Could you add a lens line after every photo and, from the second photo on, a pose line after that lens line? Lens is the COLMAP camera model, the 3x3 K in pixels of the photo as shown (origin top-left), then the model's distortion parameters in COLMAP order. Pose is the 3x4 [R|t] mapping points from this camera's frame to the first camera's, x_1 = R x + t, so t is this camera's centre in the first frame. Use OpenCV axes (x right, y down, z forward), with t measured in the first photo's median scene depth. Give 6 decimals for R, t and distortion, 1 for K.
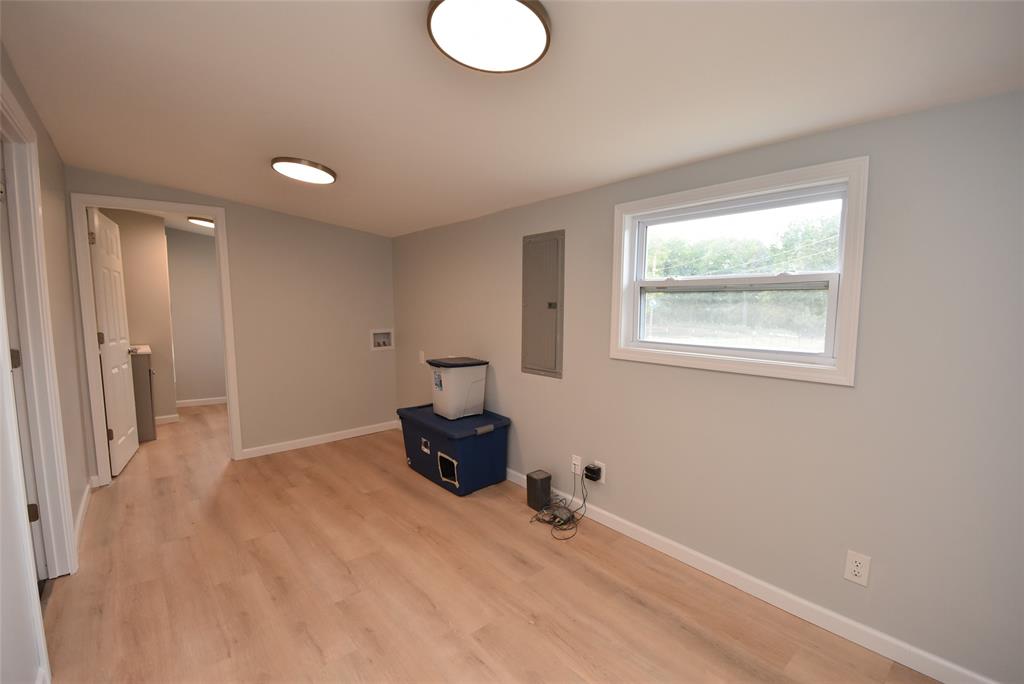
lens RADIAL K [[449.7, 0, 509.1], [0, 449.7, 353.7], [0, 0, 1]] dist [0.002142, -0.014704]
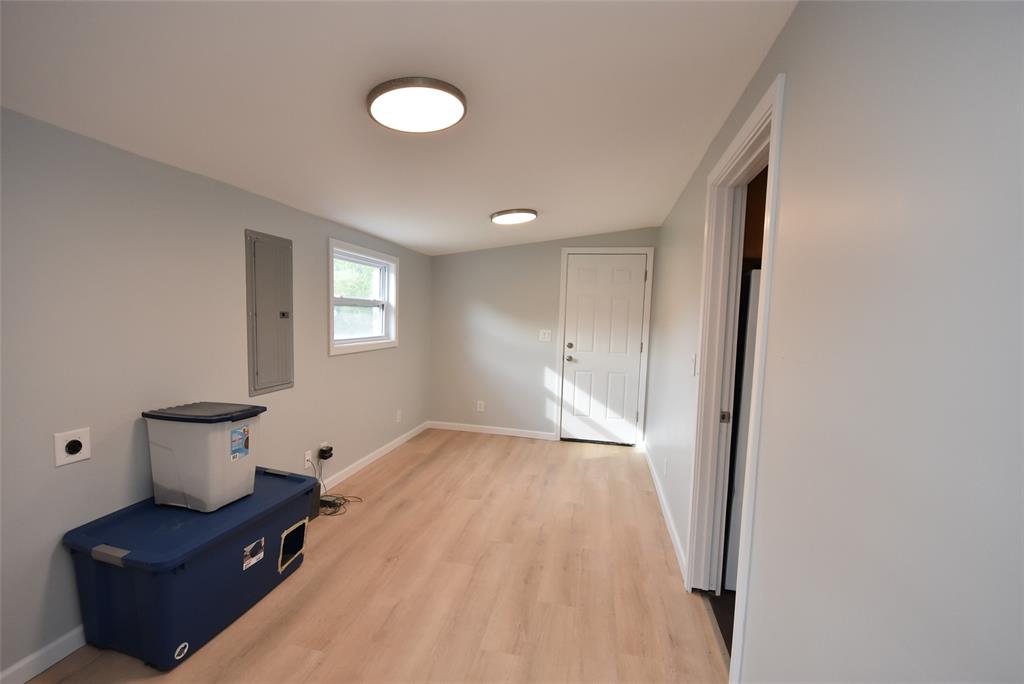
lens RADIAL K [[449.7, 0, 509.1], [0, 449.7, 353.7], [0, 0, 1]] dist [0.002142, -0.014704]
pose [[-0.620530, -0.093877, 0.778543, -1.147914], [0.054205, 0.985299, 0.162012, -0.184897], [-0.782307, 0.142734, -0.606319, 1.454570]]
